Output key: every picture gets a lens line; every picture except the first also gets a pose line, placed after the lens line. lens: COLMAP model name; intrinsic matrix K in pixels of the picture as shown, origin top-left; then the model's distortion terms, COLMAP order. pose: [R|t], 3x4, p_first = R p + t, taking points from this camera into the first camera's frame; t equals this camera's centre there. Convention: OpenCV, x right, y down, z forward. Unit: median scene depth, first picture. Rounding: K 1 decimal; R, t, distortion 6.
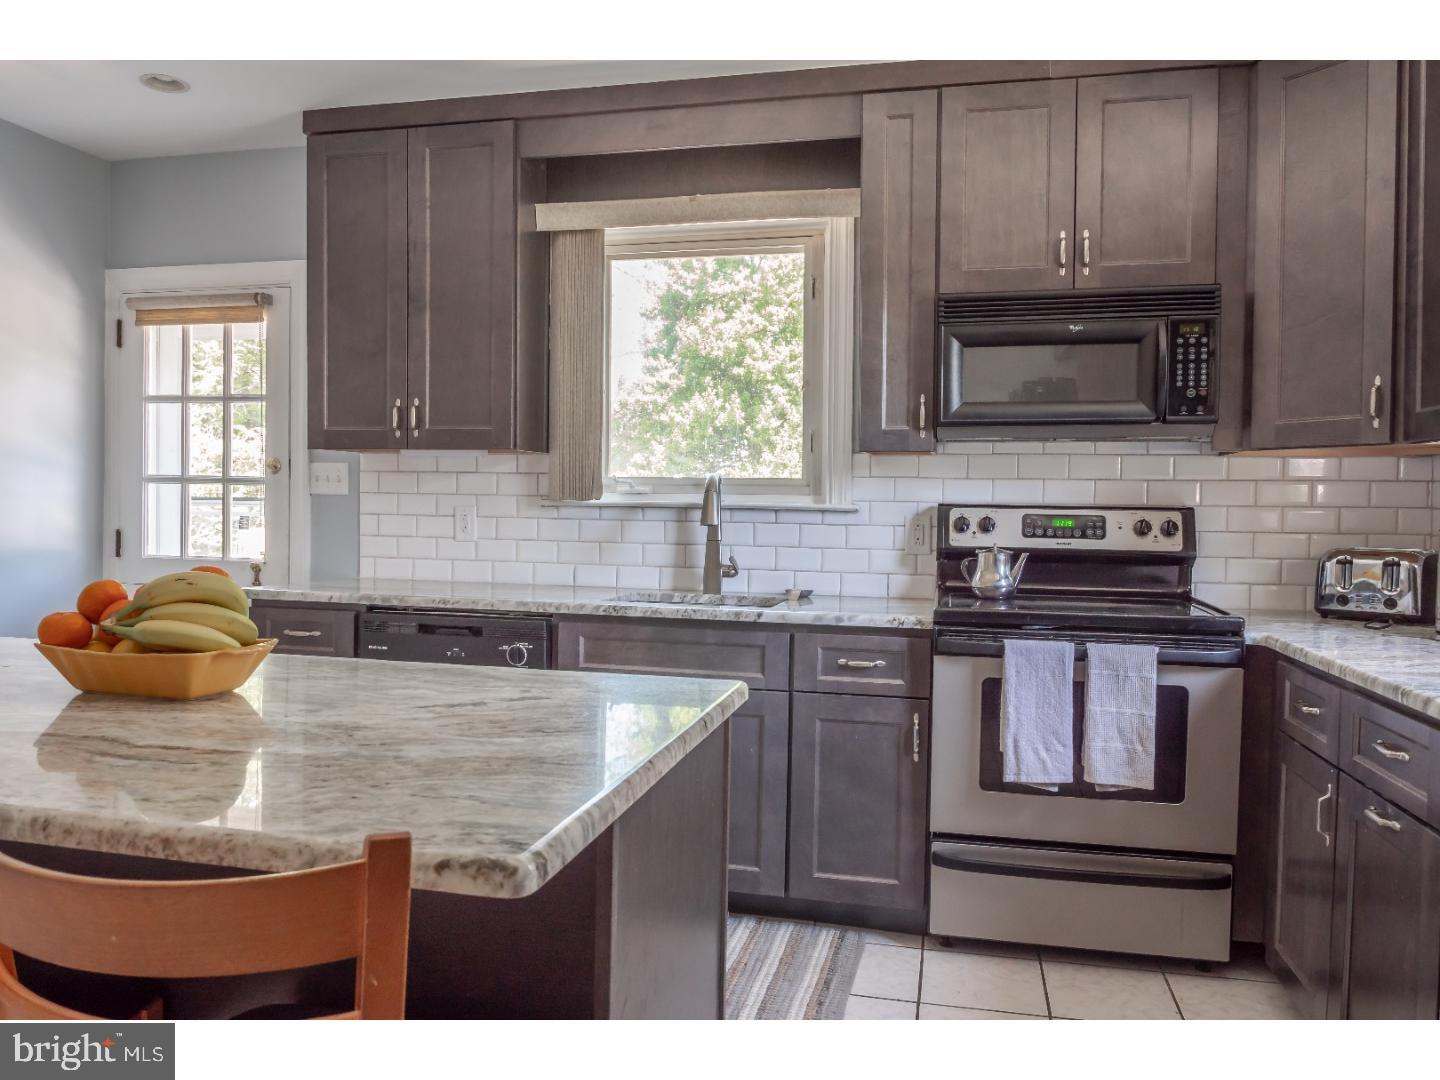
lens RADIAL K [[1041.5, 0, 721.1], [0, 1041.5, 534.7], [0, 0, 1]] dist [-0.016289, 0.007911]
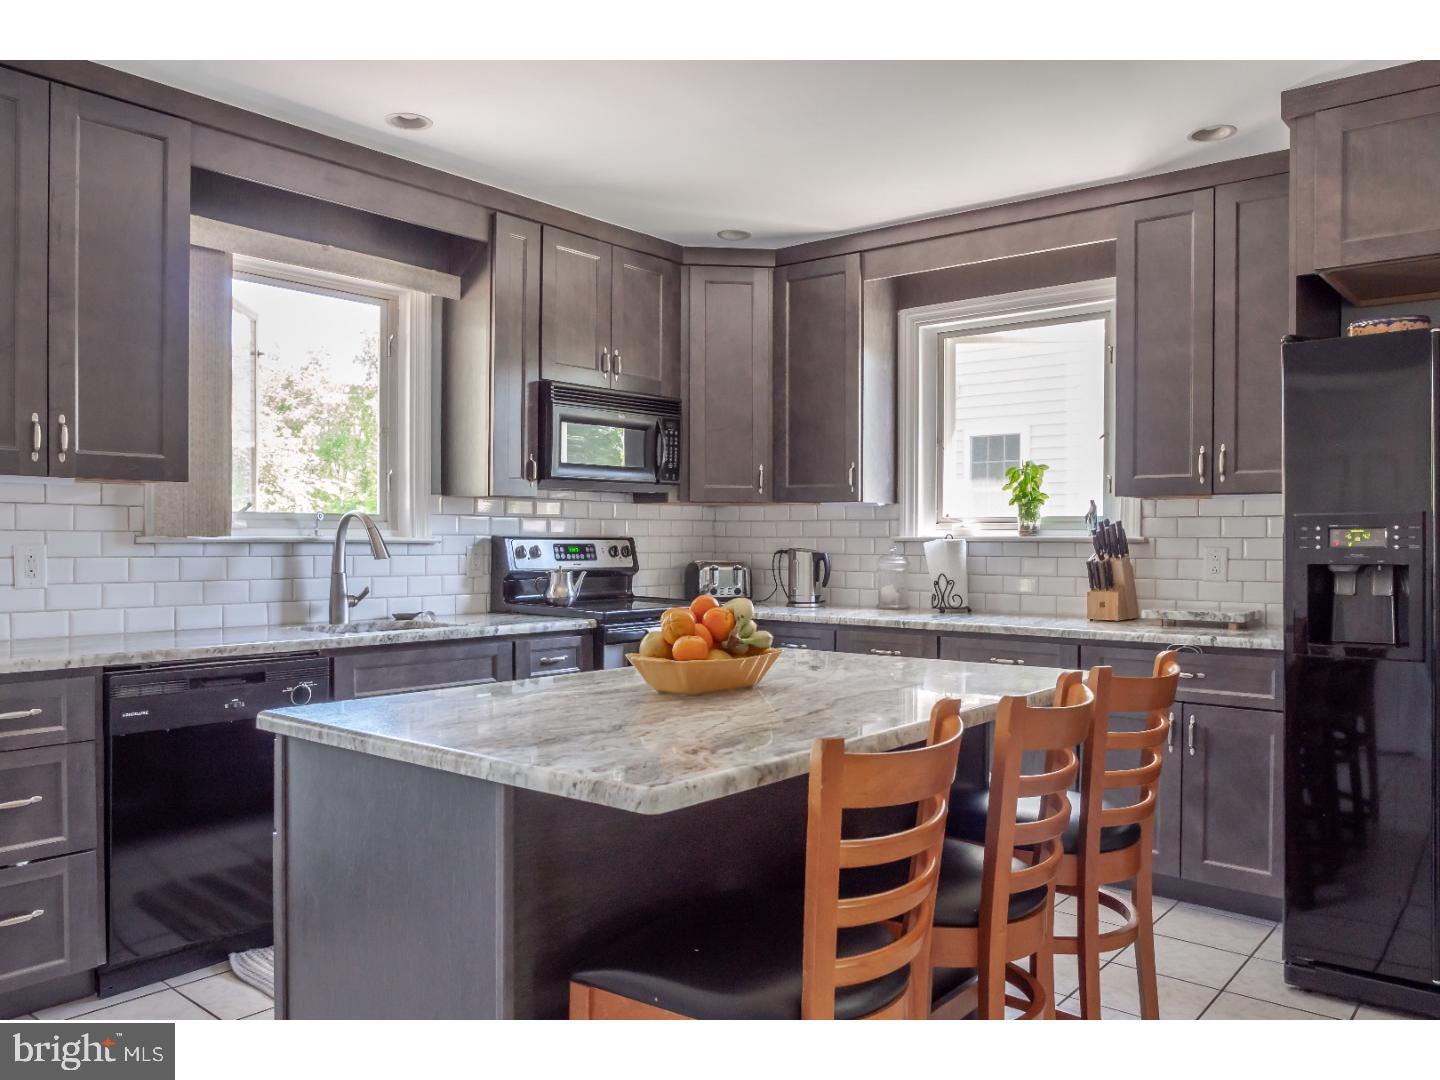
lens RADIAL K [[1058.6, 0, 713.4], [0, 1058.6, 562.0], [0, 0, 1]] dist [-0.030519, -0.002437]
pose [[0.451052, -0.032314, 0.891912, -0.846254], [0.026068, 0.999395, 0.023025, -0.021948], [-0.892117, 0.012865, 0.451621, 0.184257]]
